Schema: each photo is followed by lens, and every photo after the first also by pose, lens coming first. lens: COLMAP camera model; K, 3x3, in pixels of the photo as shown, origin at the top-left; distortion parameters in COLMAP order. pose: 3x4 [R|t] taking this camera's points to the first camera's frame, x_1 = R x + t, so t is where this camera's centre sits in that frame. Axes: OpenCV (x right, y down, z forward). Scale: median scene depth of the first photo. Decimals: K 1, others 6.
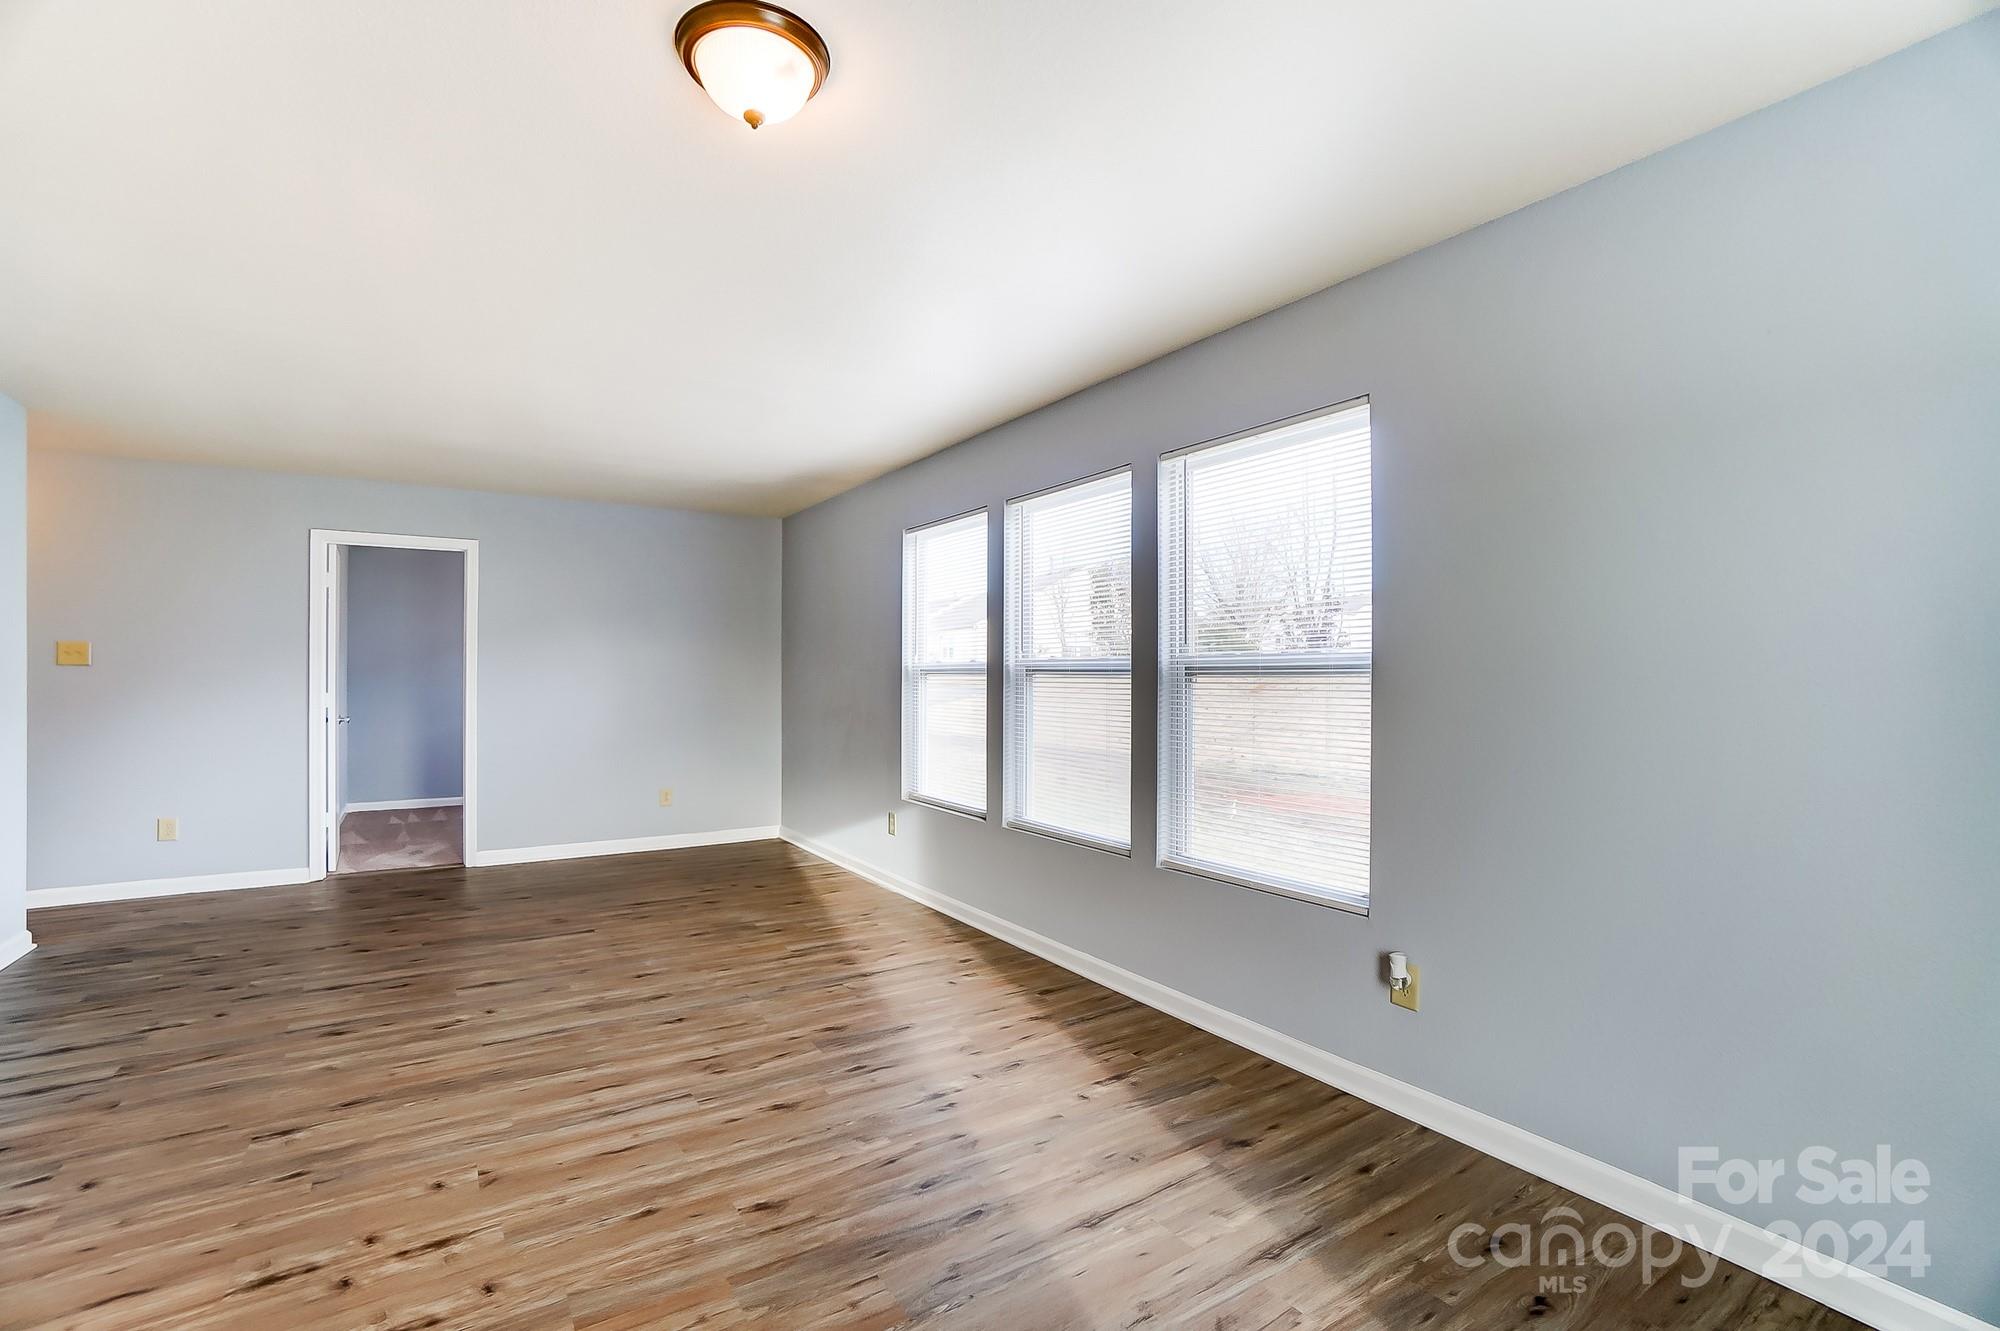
lens RADIAL K [[889.9, 0, 1003.9], [0, 889.9, 677.7], [0, 0, 1]] dist [-0.067120, 0.025964]
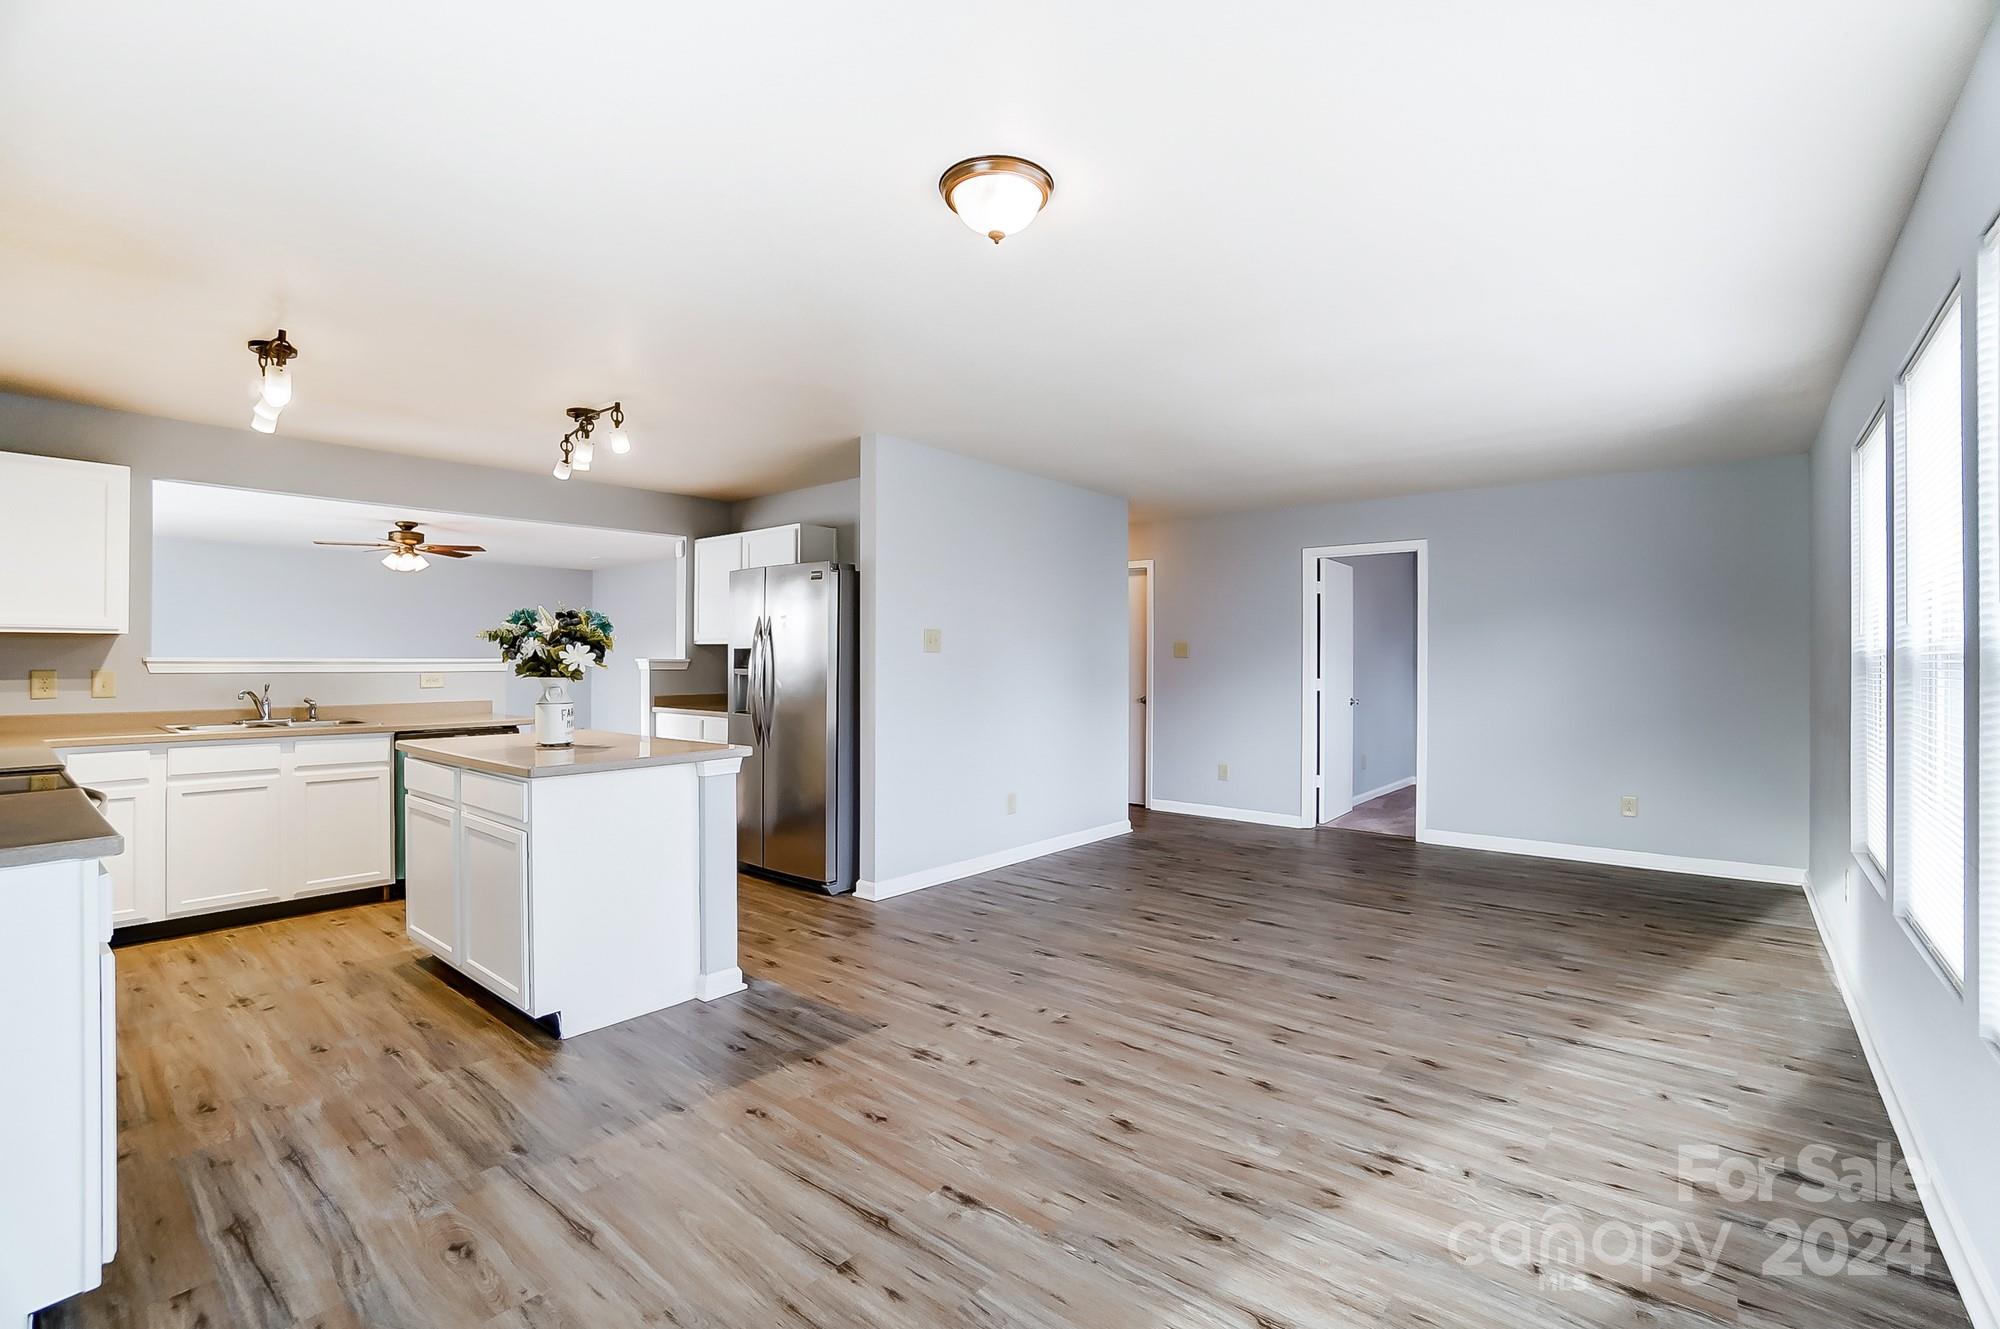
lens RADIAL K [[889.9, 0, 1003.9], [0, 889.9, 676.7], [0, 0, 1]] dist [-0.067120, 0.025964]
pose [[0.291703, 0.013562, -0.956413, 0.492654], [-0.005028, 0.999907, 0.012645, -0.001207], [0.956496, 0.001121, 0.291744, 0.316041]]
